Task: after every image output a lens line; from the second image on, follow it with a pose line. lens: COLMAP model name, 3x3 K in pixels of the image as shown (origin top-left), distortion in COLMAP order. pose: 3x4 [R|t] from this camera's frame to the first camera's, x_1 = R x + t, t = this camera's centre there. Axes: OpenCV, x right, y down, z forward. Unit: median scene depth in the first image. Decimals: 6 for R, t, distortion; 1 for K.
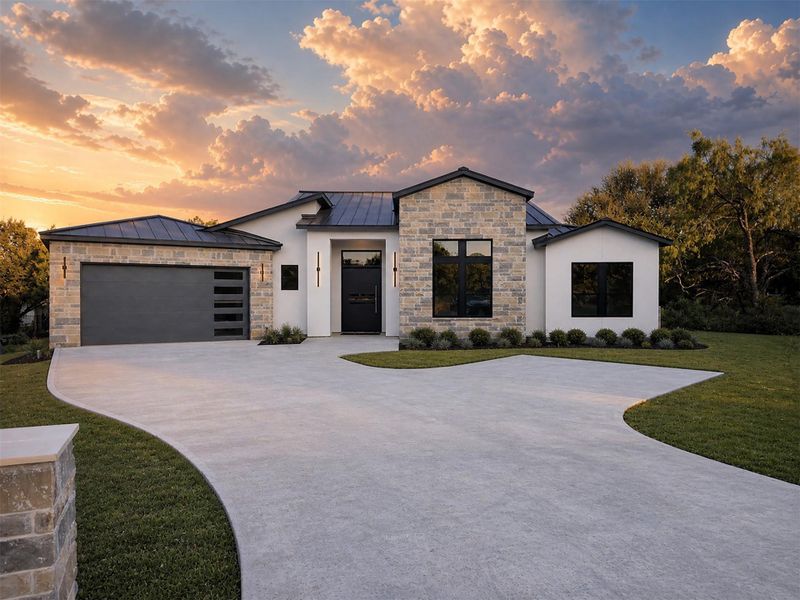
lens RADIAL K [[577.1, 0, 400.0], [0, 577.1, 300.0], [0, 0, 1]] dist [0.092096, -0.133813]
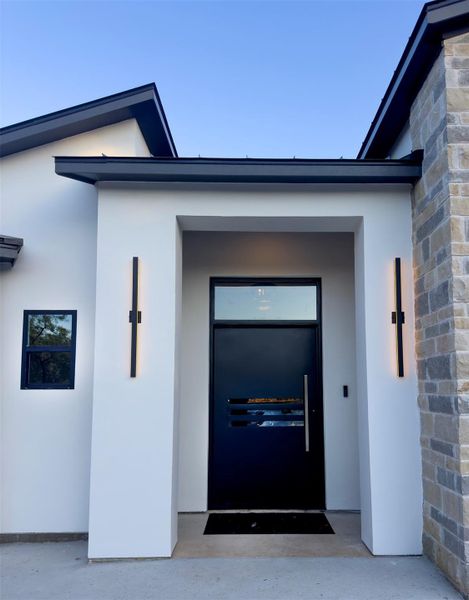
lens RADIAL K [[492.7, 0, 234.5], [0, 492.7, 347.0], [0, 0, 1]] dist [0.055230, -0.001841]
pose [[0.998539, 0.004295, 0.053871, -0.108549], [0.001069, 0.995072, -0.099146, -0.013557], [-0.054031, 0.099059, 0.993614, 0.782498]]
